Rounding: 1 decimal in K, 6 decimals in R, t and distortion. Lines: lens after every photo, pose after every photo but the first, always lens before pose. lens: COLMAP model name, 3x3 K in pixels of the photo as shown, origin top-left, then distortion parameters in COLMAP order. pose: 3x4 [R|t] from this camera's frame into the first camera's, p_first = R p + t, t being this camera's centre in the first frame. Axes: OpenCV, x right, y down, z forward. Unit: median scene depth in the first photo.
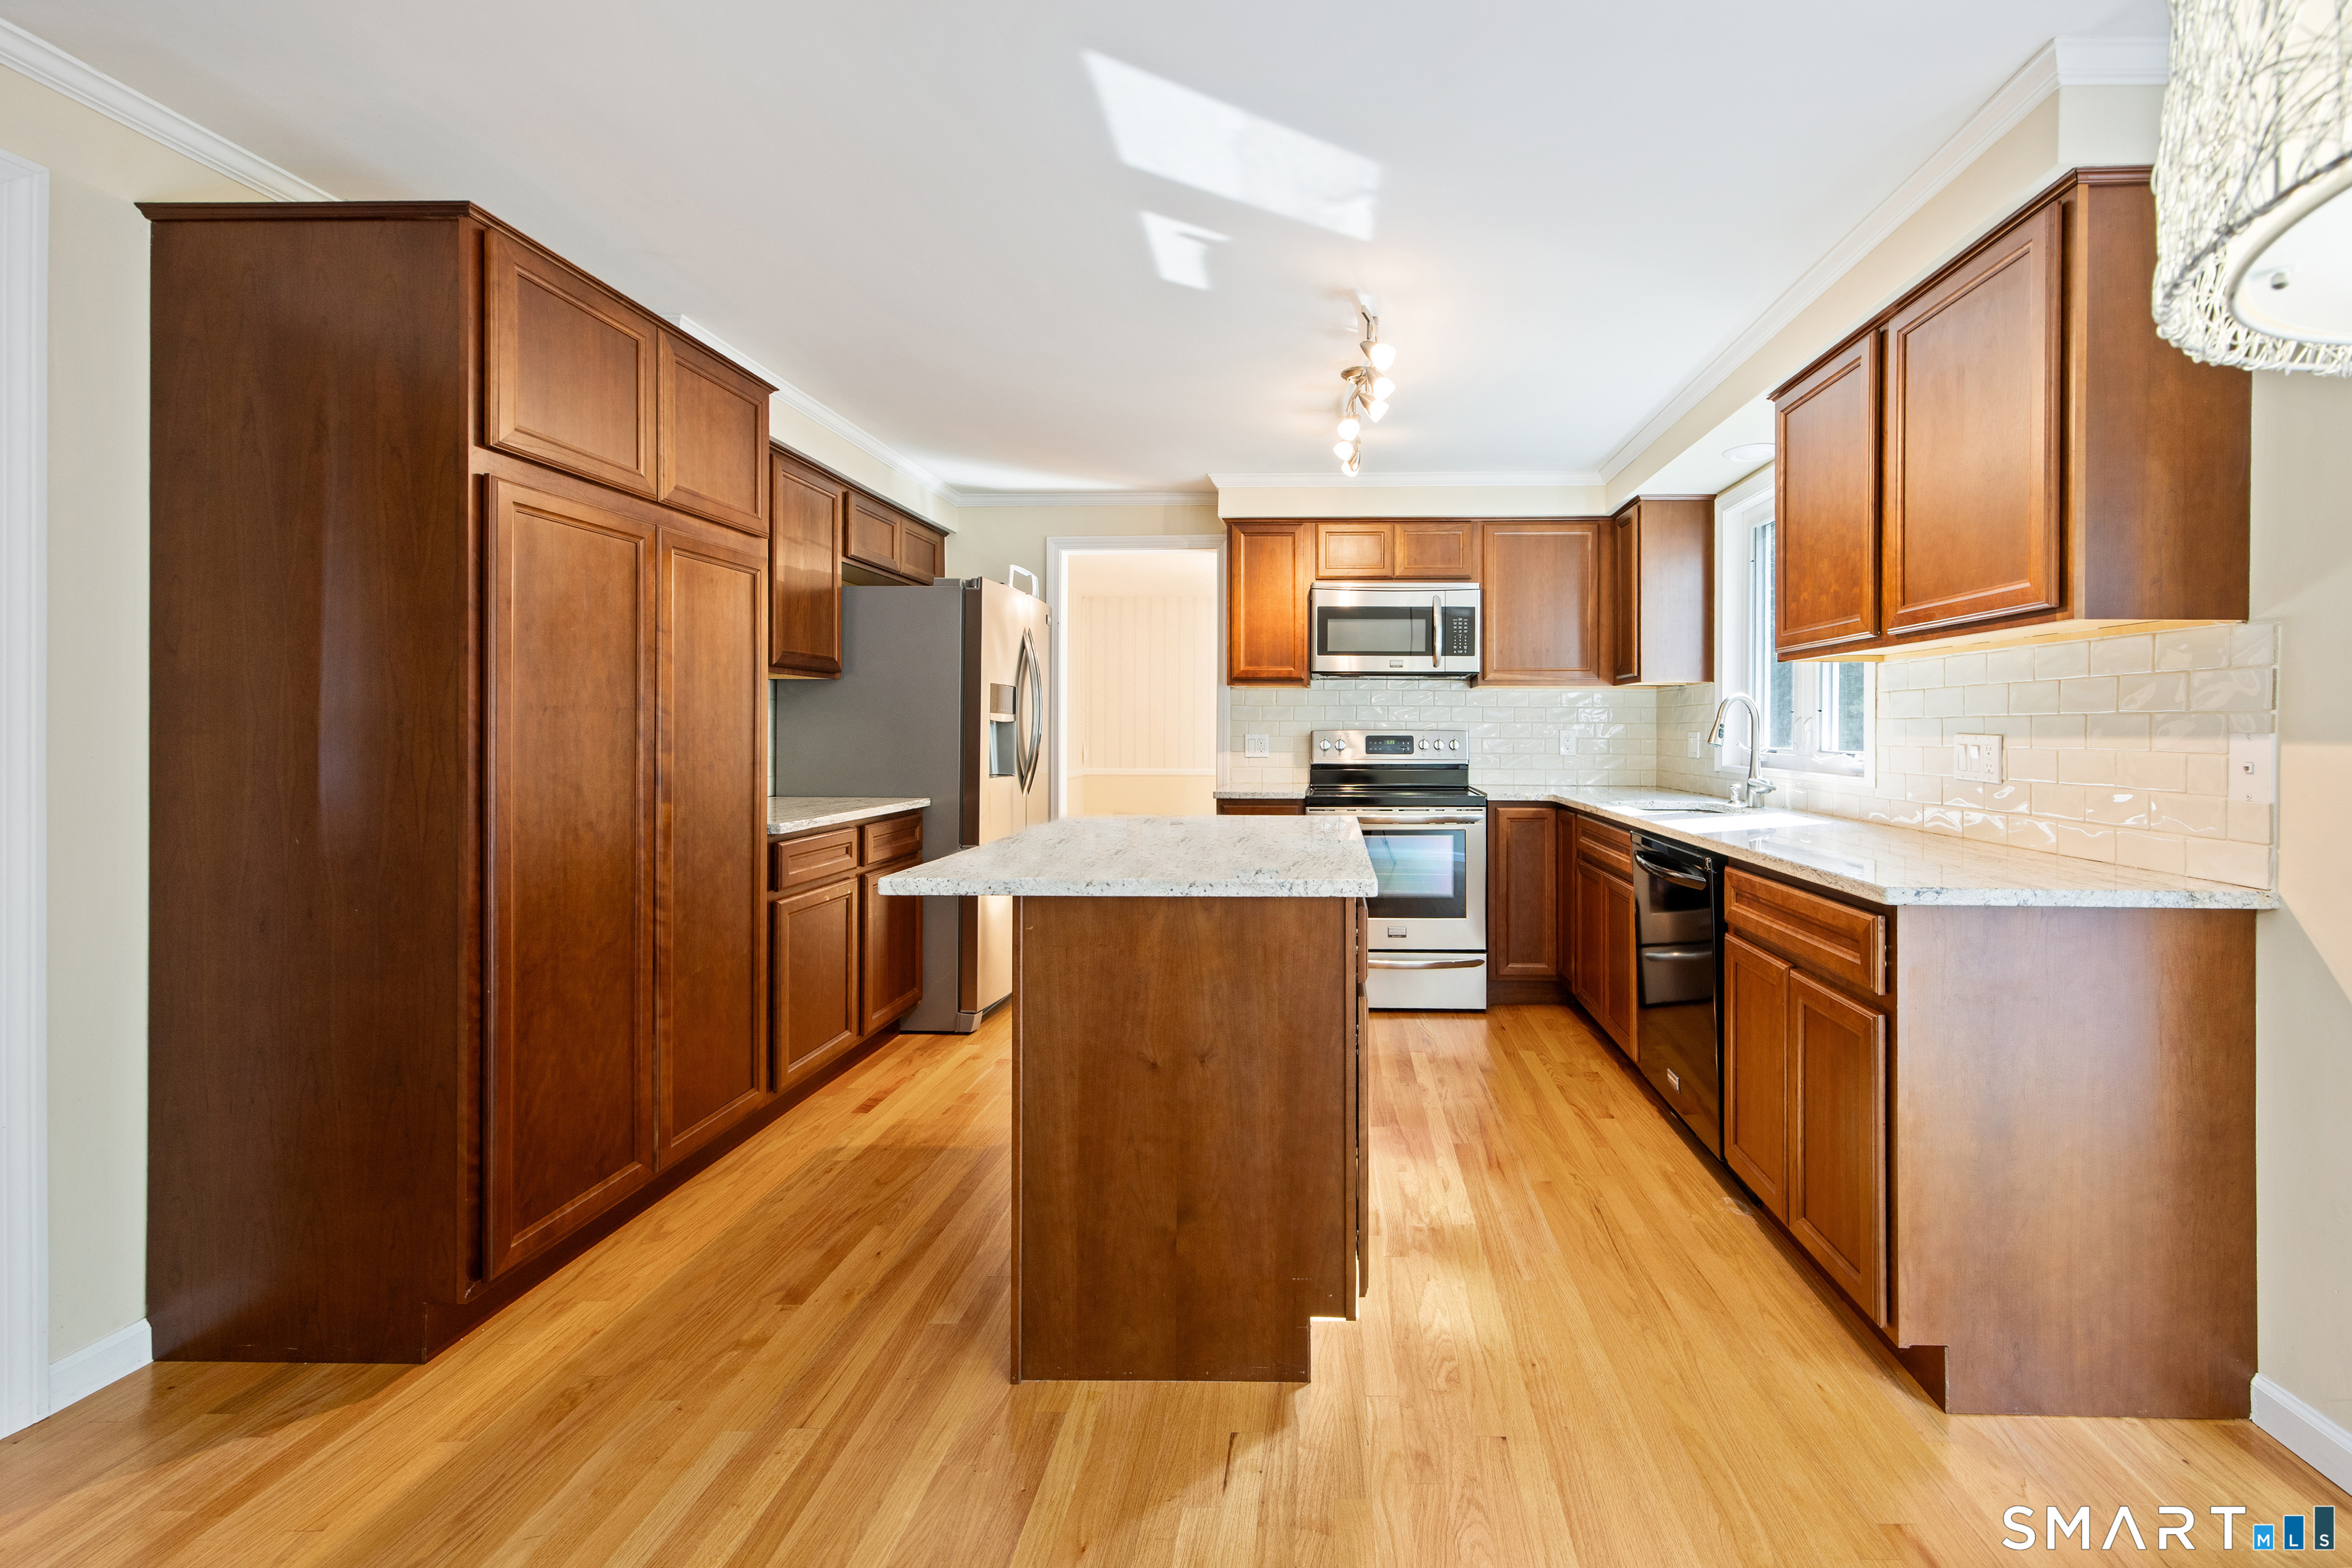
lens RADIAL K [[964.3, 0, 1320.8], [0, 964.3, 728.7], [0, 0, 1]] dist [0.010261, 0.000070]
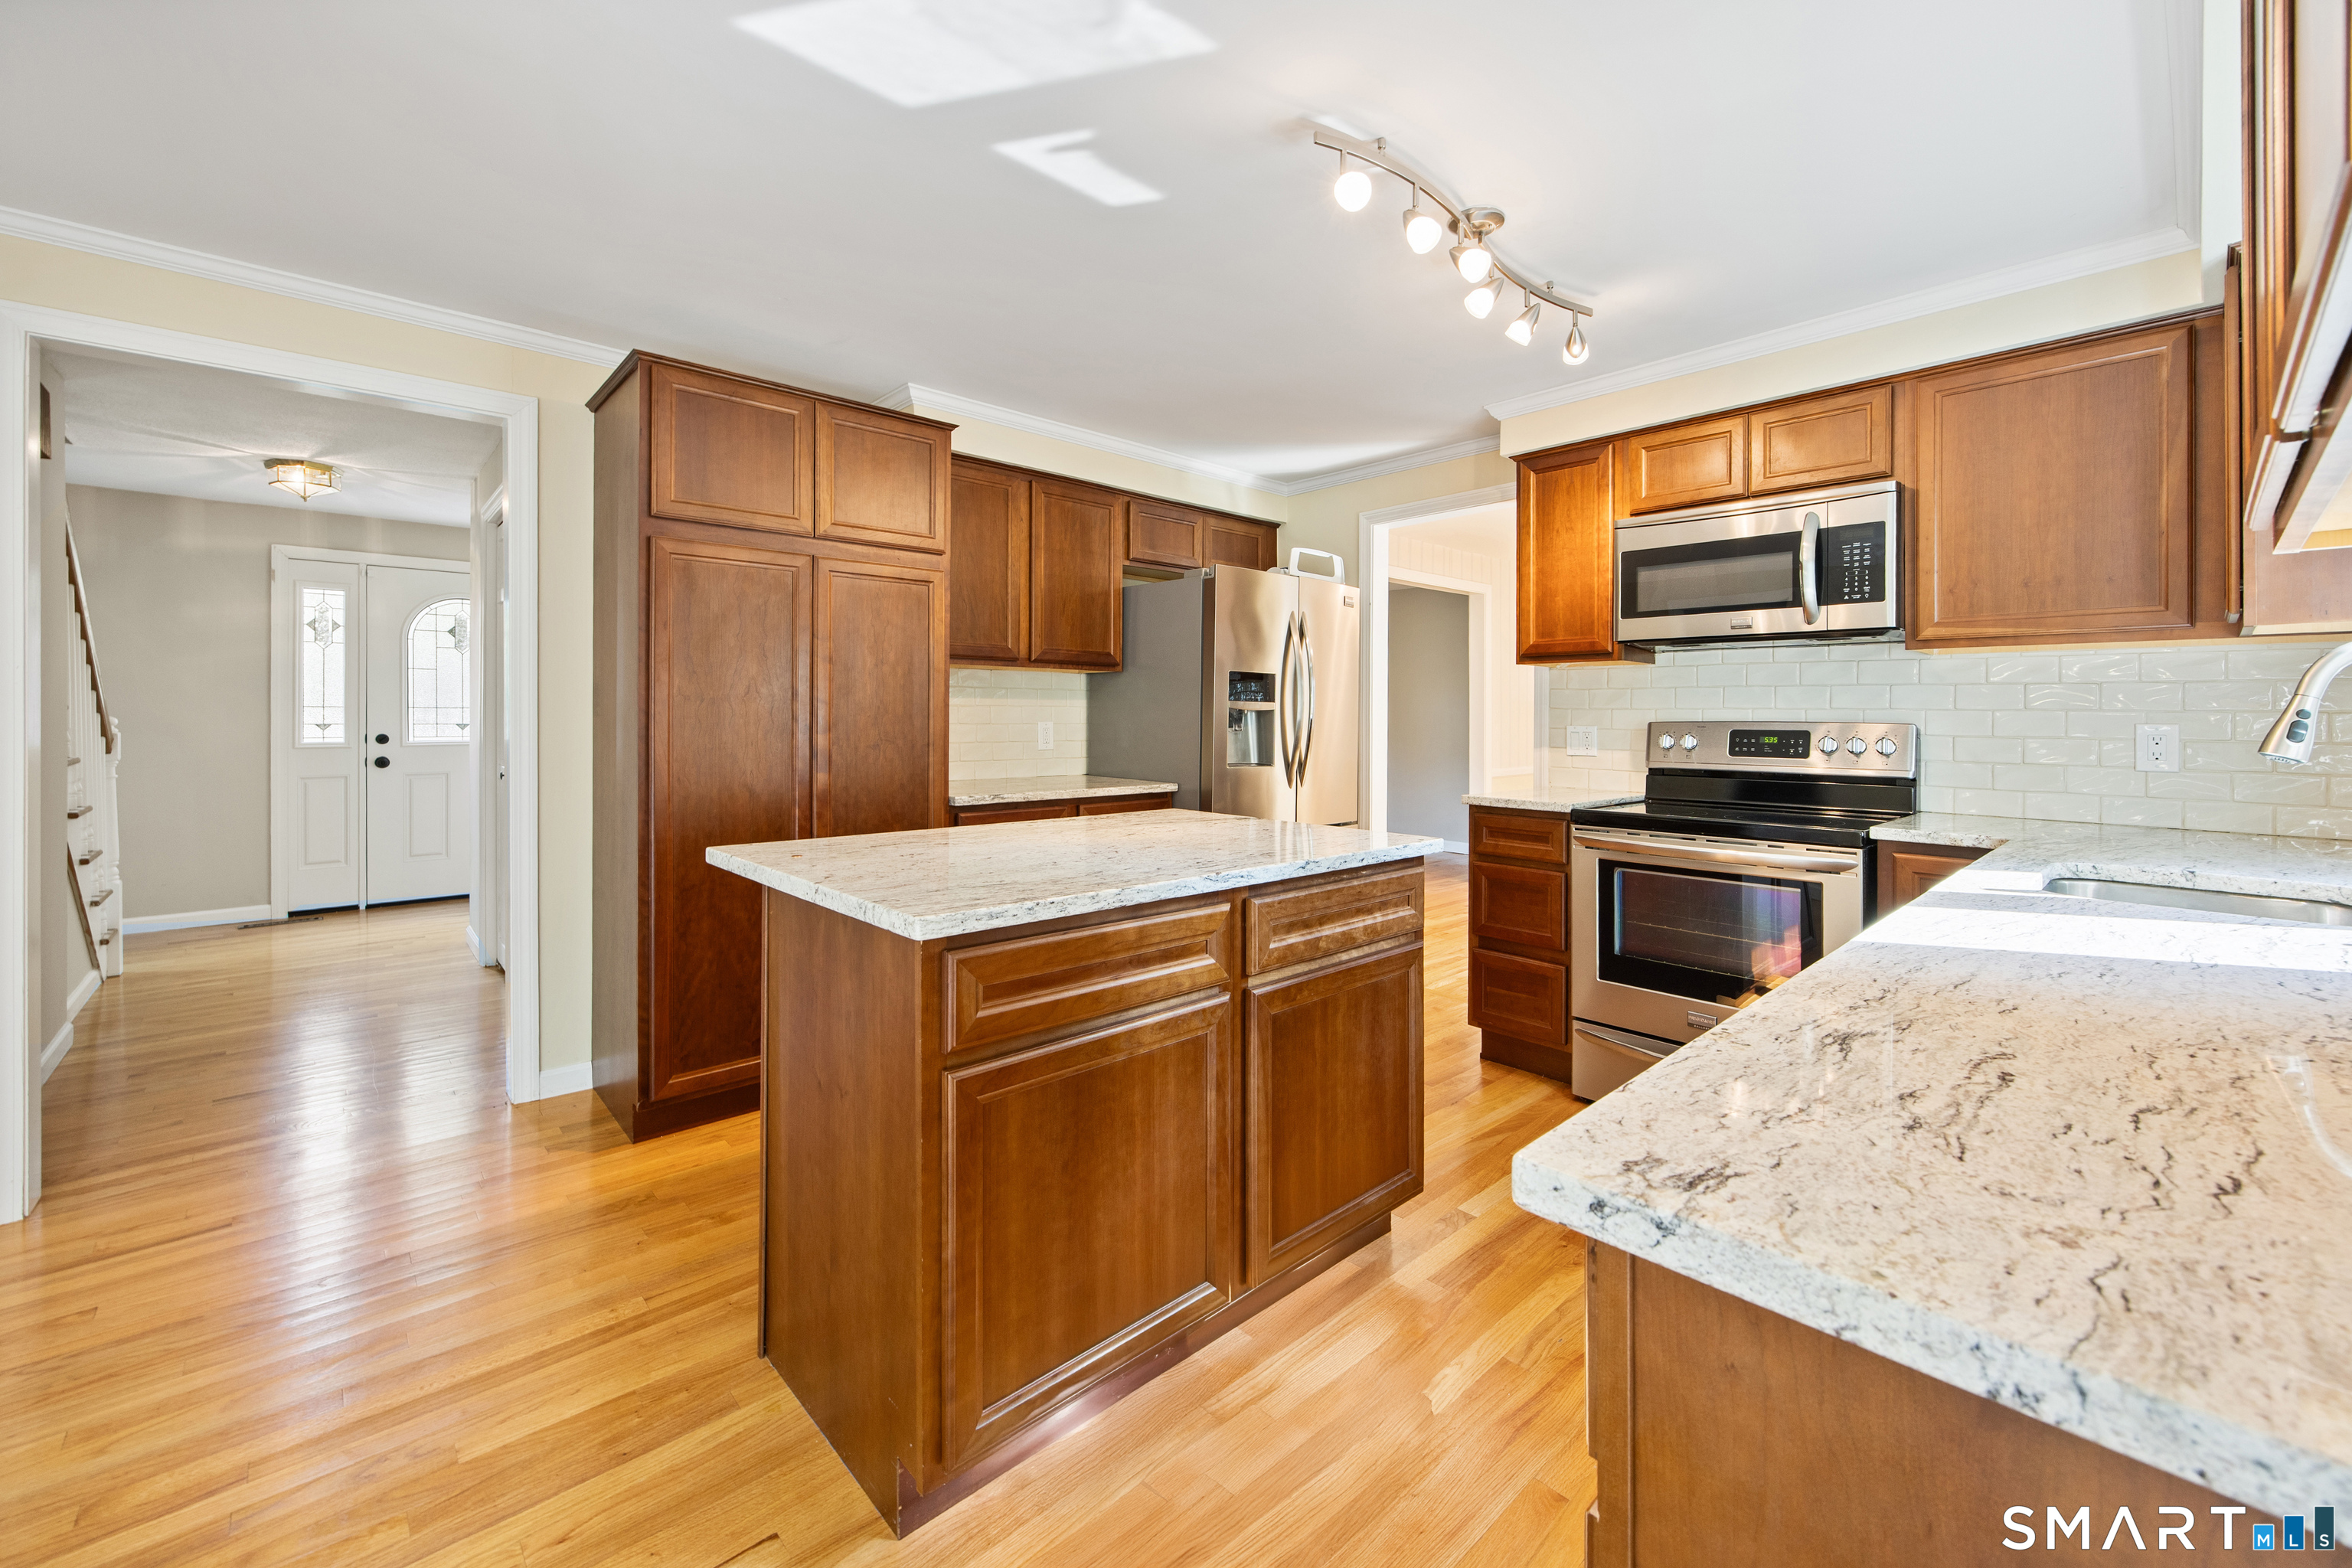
lens RADIAL K [[949.3, 0, 1151.4], [0, 949.3, 714.0], [0, 0, 1]] dist [-0.000170, -0.000435]
pose [[0.681634, 0.001710, -0.731691, 0.627609], [-0.005291, 0.999983, -0.002593, -0.000481], [0.731674, 0.005639, 0.681631, 0.556889]]
